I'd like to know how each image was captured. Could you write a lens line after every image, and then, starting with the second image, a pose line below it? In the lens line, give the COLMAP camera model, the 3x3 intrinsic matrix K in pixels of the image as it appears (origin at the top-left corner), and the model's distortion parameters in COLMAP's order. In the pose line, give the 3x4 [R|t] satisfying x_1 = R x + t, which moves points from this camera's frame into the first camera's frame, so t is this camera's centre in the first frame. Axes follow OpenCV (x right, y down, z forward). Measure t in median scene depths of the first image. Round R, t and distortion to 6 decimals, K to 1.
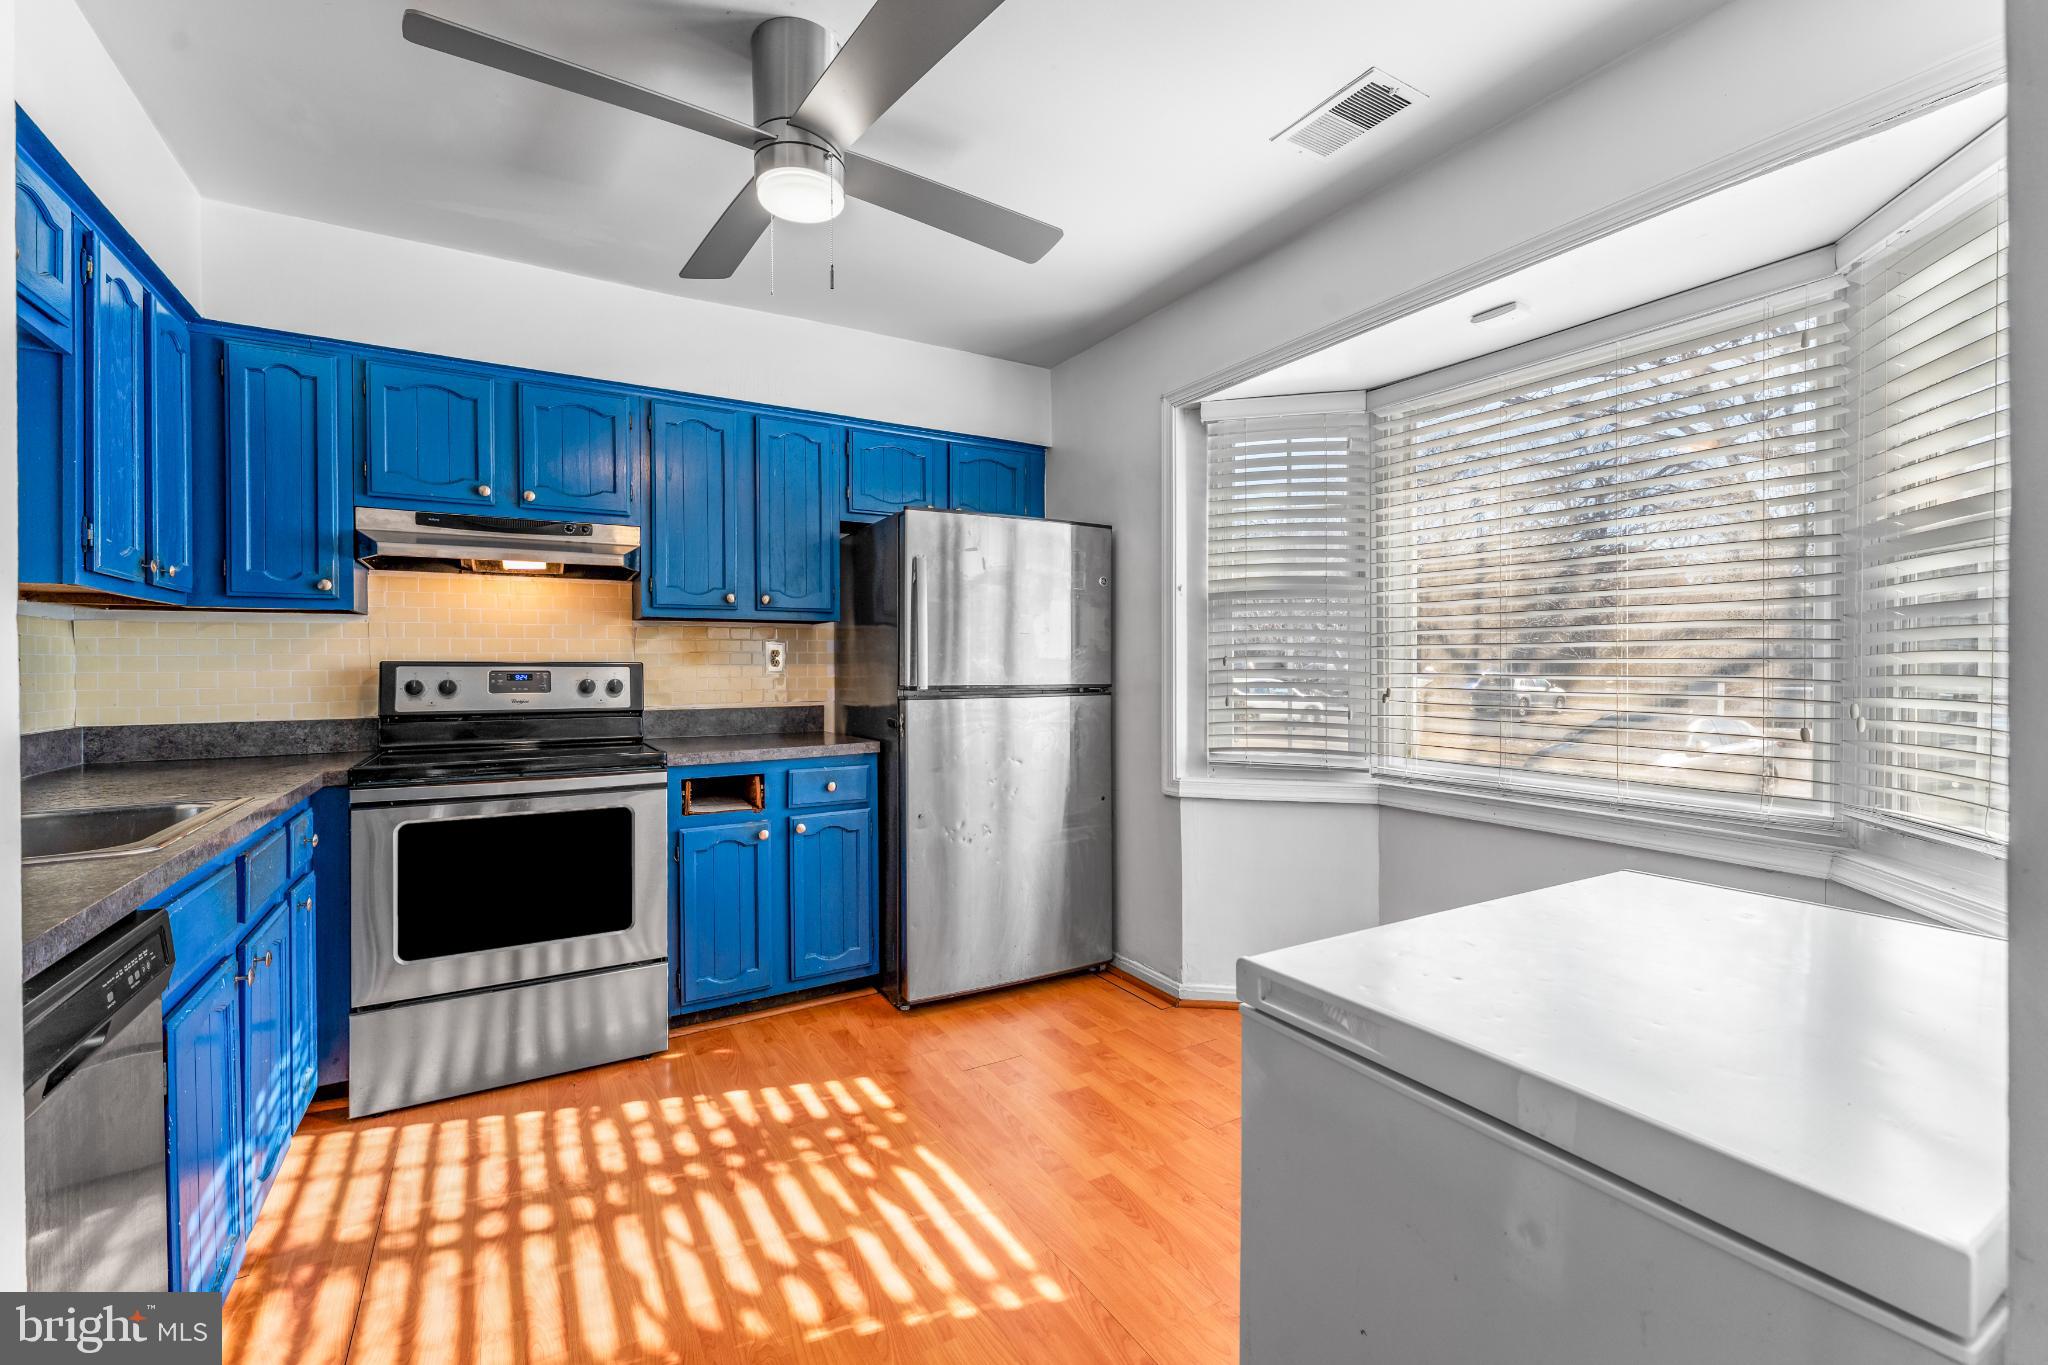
lens RADIAL K [[871.3, 0, 1027.6], [0, 871.3, 667.8], [0, 0, 1]] dist [-0.001951, -0.000517]
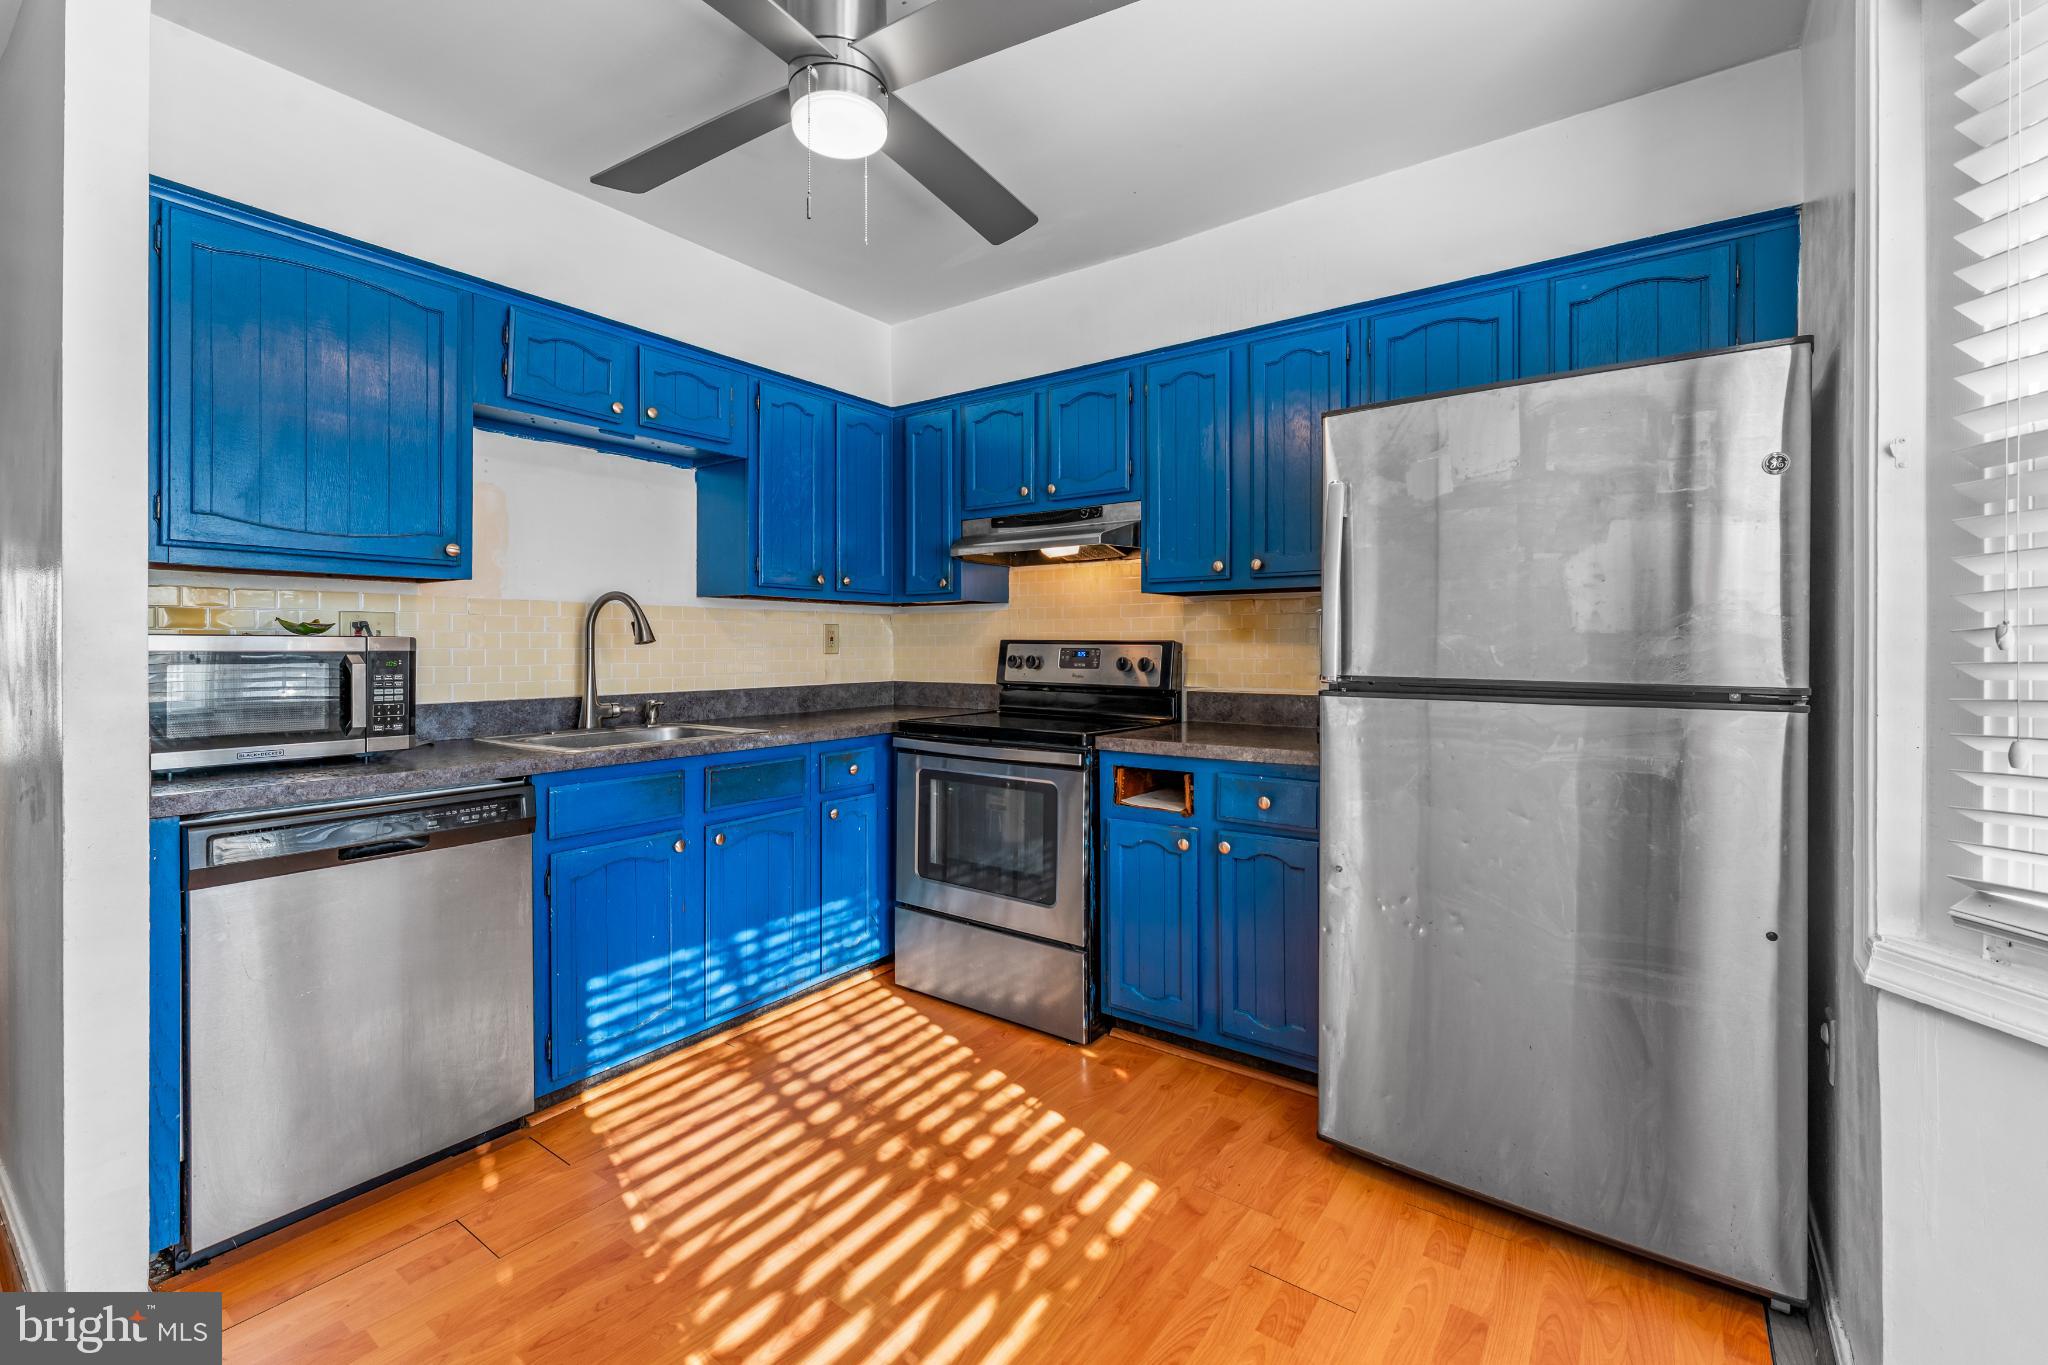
lens RADIAL K [[866.3, 0, 1017.0], [0, 866.3, 647.7], [0, 0, 1]] dist [0.001151, 0.000218]
pose [[0.387011, 0.008094, -0.922040, 0.476847], [-0.004427, 0.999966, 0.006920, -0.005322], [0.922065, 0.001404, 0.387034, 0.611541]]
